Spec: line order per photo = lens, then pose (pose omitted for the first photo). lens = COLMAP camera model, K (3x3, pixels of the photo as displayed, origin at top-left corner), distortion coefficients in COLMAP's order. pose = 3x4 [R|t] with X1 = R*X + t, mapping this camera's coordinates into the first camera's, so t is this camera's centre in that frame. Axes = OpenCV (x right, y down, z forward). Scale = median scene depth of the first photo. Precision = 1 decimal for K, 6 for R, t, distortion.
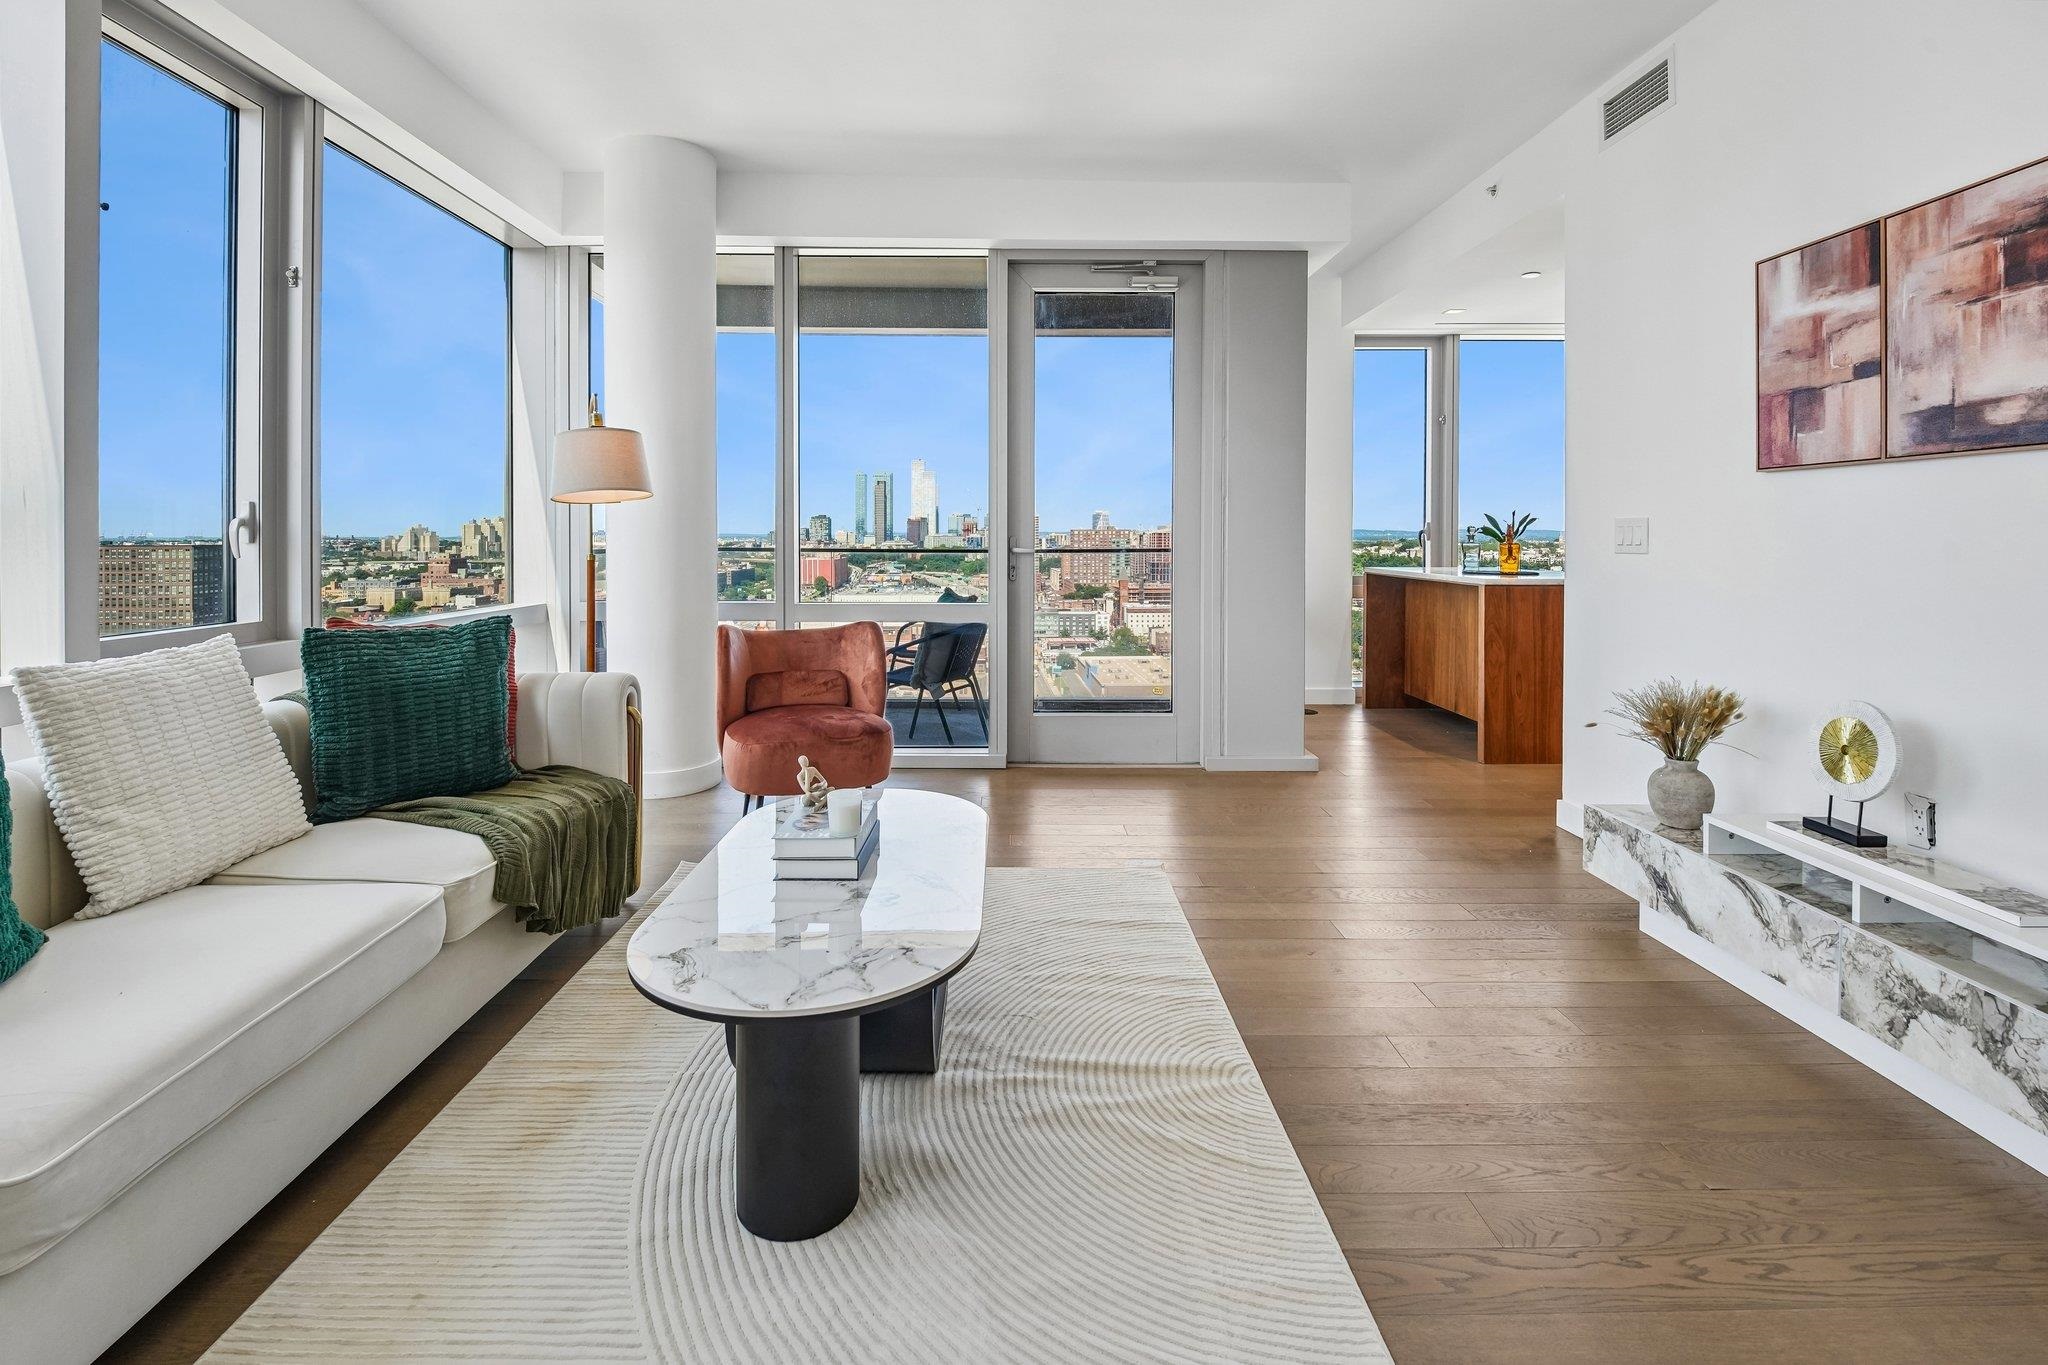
lens RADIAL K [[945.8, 0, 1025.6], [0, 945.8, 582.0], [0, 0, 1]] dist [0.015043, -0.011813]
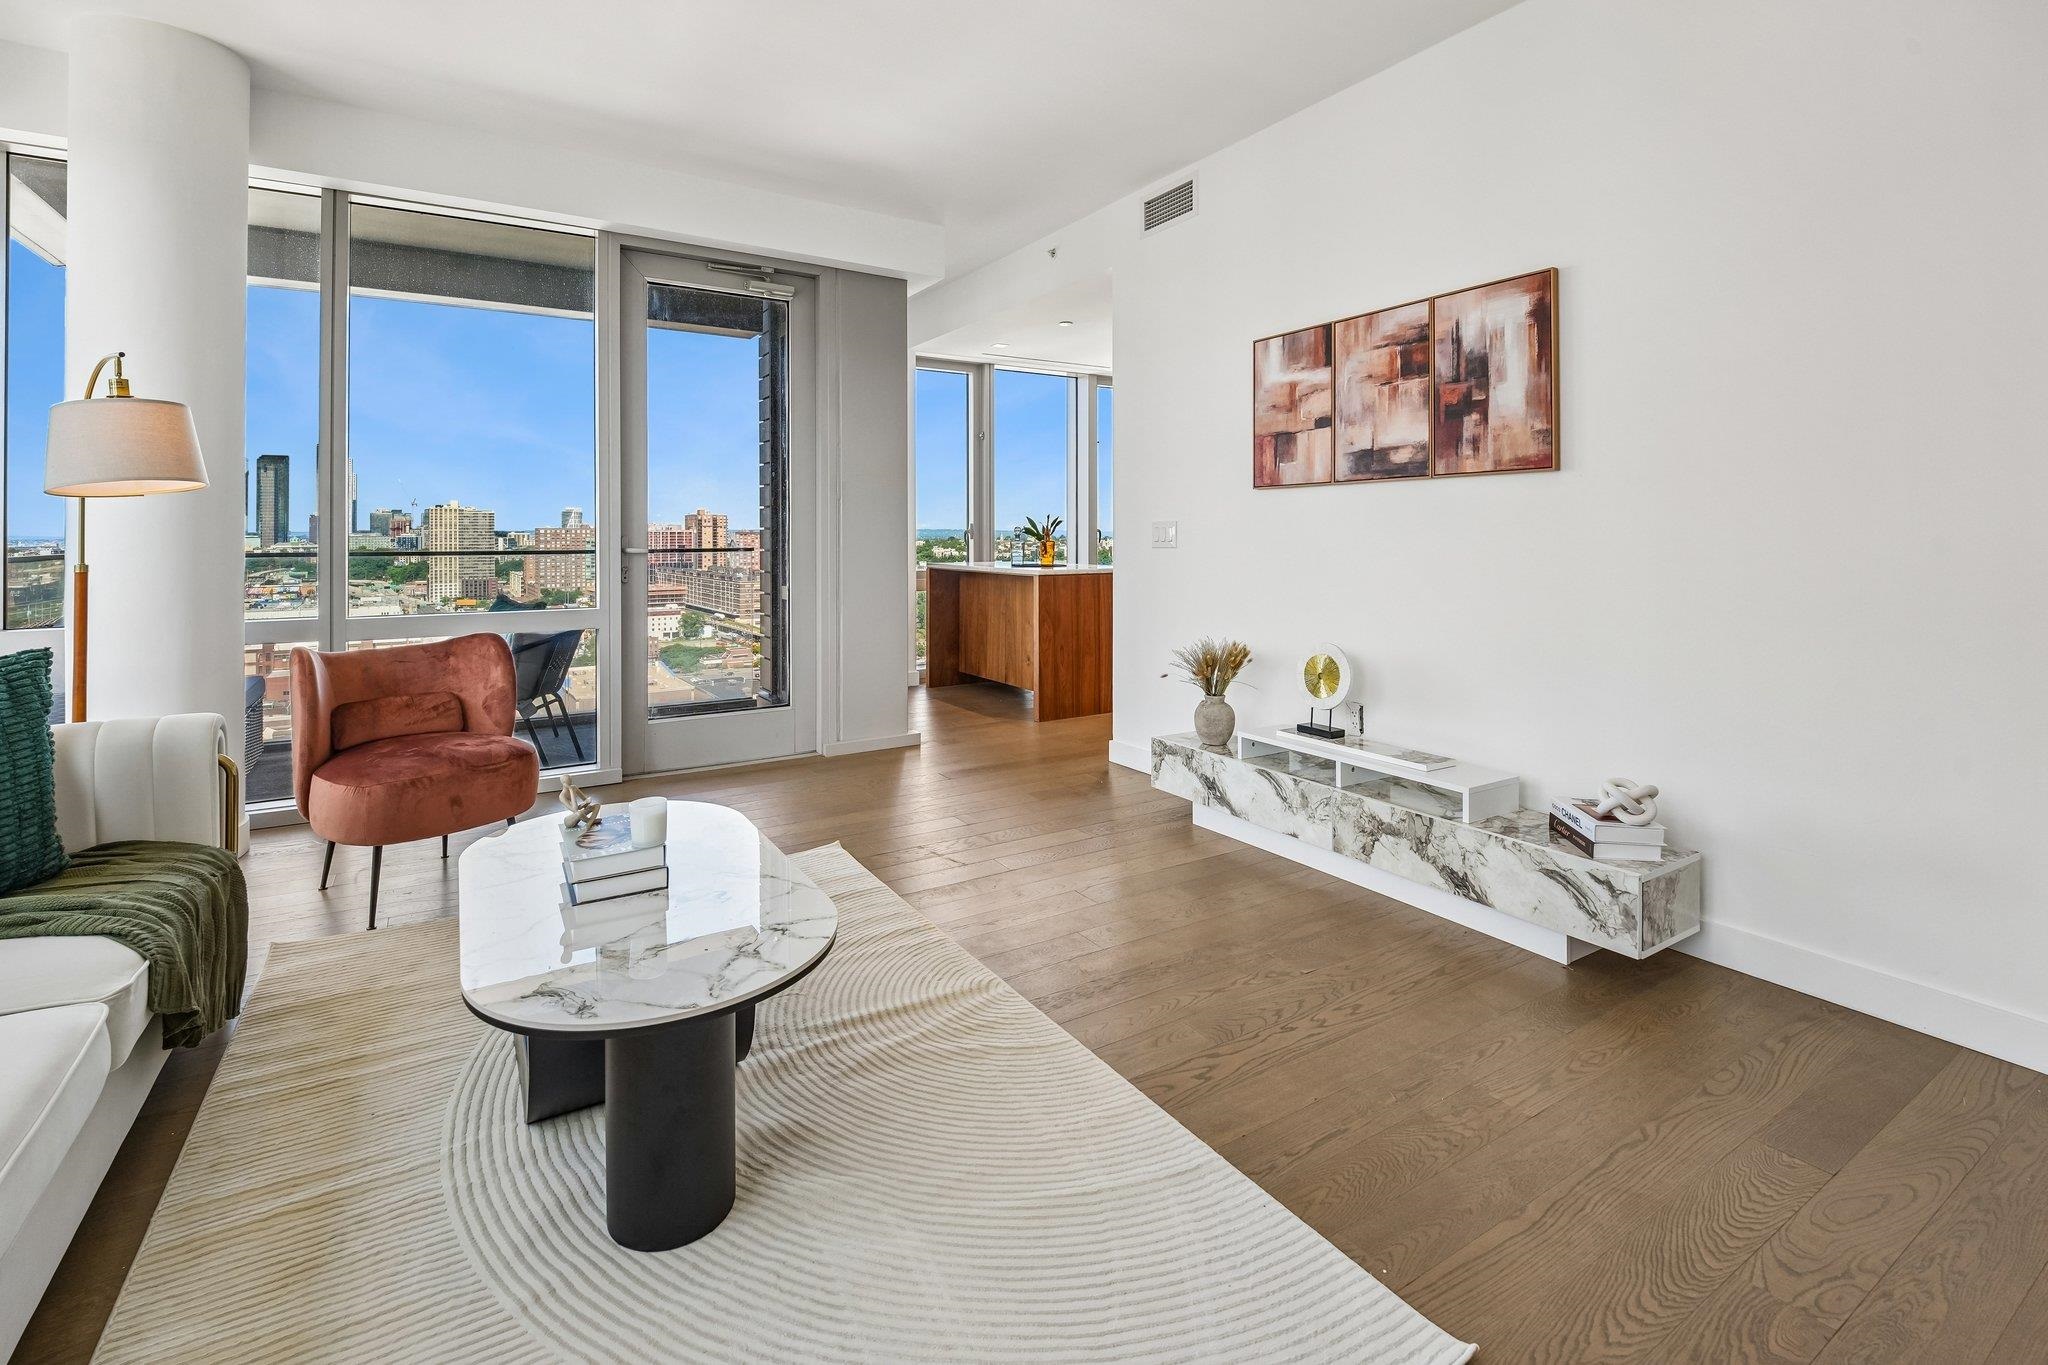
lens RADIAL K [[926.6, 0, 1023.9], [0, 926.6, 592.9], [0, 0, 1]] dist [0.040228, -0.027861]
pose [[0.855680, -0.036860, 0.516190, -0.253432], [0.030083, 0.999316, 0.021491, -0.000299], [-0.516629, -0.002861, 0.856204, -0.015112]]
